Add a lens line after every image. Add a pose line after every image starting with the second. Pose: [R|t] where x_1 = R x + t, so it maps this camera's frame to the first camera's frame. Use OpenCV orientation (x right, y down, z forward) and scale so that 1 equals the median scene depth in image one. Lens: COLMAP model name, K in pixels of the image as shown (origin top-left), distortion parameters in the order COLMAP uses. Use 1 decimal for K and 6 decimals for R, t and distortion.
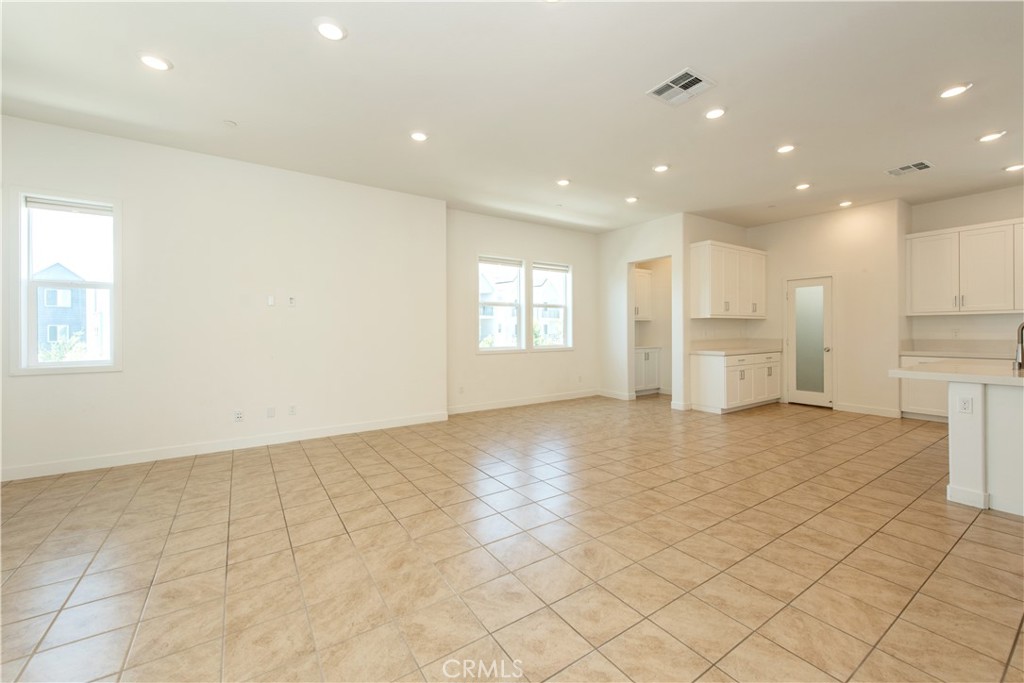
lens RADIAL K [[404.2, 0, 515.0], [0, 404.2, 333.4], [0, 0, 1]] dist [0.016070, -0.005108]
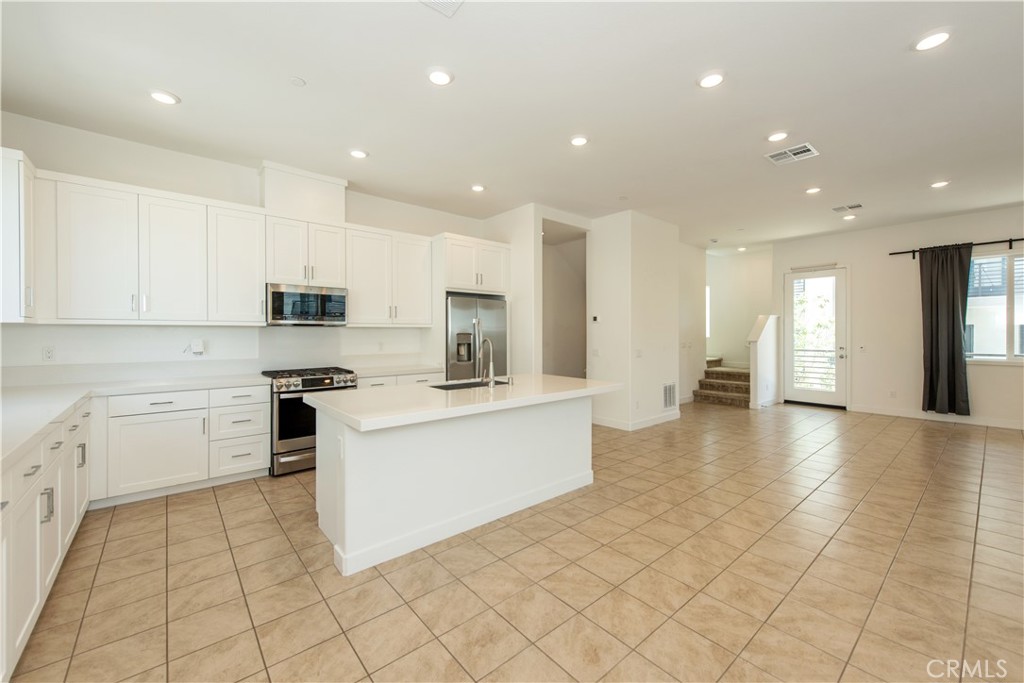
lens RADIAL K [[404.2, 0, 511.4], [0, 404.2, 332.8], [0, 0, 1]] dist [0.016070, -0.005108]
pose [[-0.994250, 0.007232, -0.106843, 1.120783], [0.006513, 0.999954, 0.007083, -0.044331], [0.106889, 0.006346, -0.994251, 1.715931]]
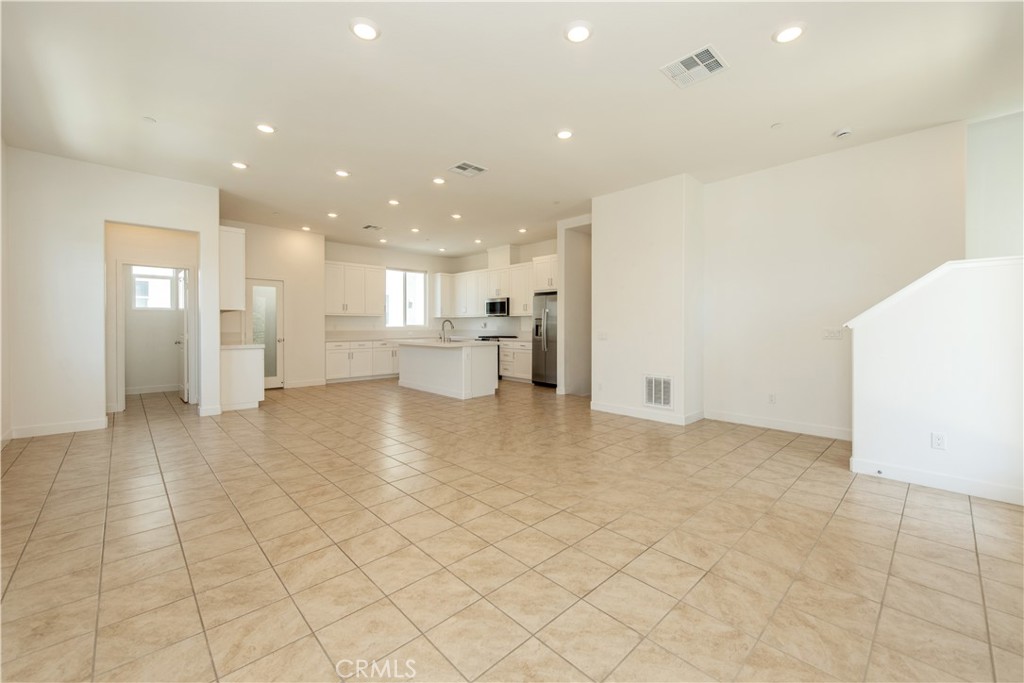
lens RADIAL K [[404.2, 0, 519.1], [0, 404.2, 329.1], [0, 0, 1]] dist [0.016070, -0.005108]
pose [[-0.170950, -0.001959, 0.985278, -0.927784], [0.007227, 0.999969, 0.003243, 0.012987], [-0.985253, 0.007675, -0.170930, 0.840711]]
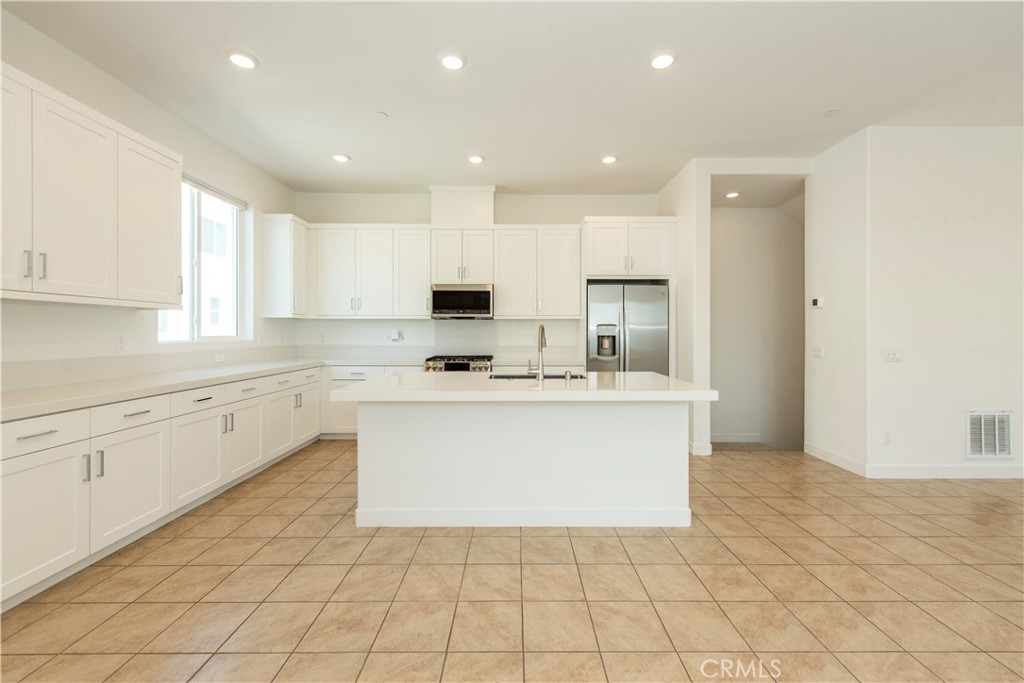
lens RADIAL K [[404.2, 0, 518.3], [0, 404.2, 331.1], [0, 0, 1]] dist [0.016070, -0.005108]
pose [[-0.831019, 0.006853, 0.556202, 0.683768], [0.009036, 0.999958, 0.001179, -0.018435], [-0.556171, 0.006006, -0.831046, 1.522430]]
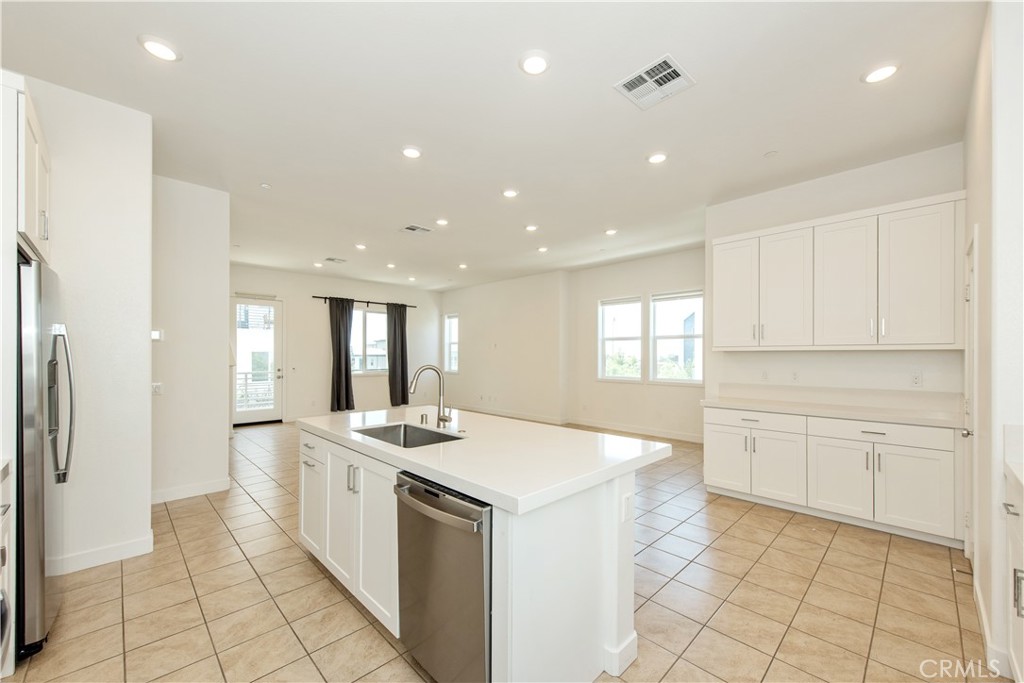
lens RADIAL K [[404.2, 0, 512.9], [0, 404.2, 356.6], [0, 0, 1]] dist [0.016070, -0.005108]
pose [[0.182164, 0.008963, -0.983227, 1.758575], [-0.009017, 0.999932, 0.007445, -0.048842], [0.983227, 0.007510, 0.182232, 0.858377]]
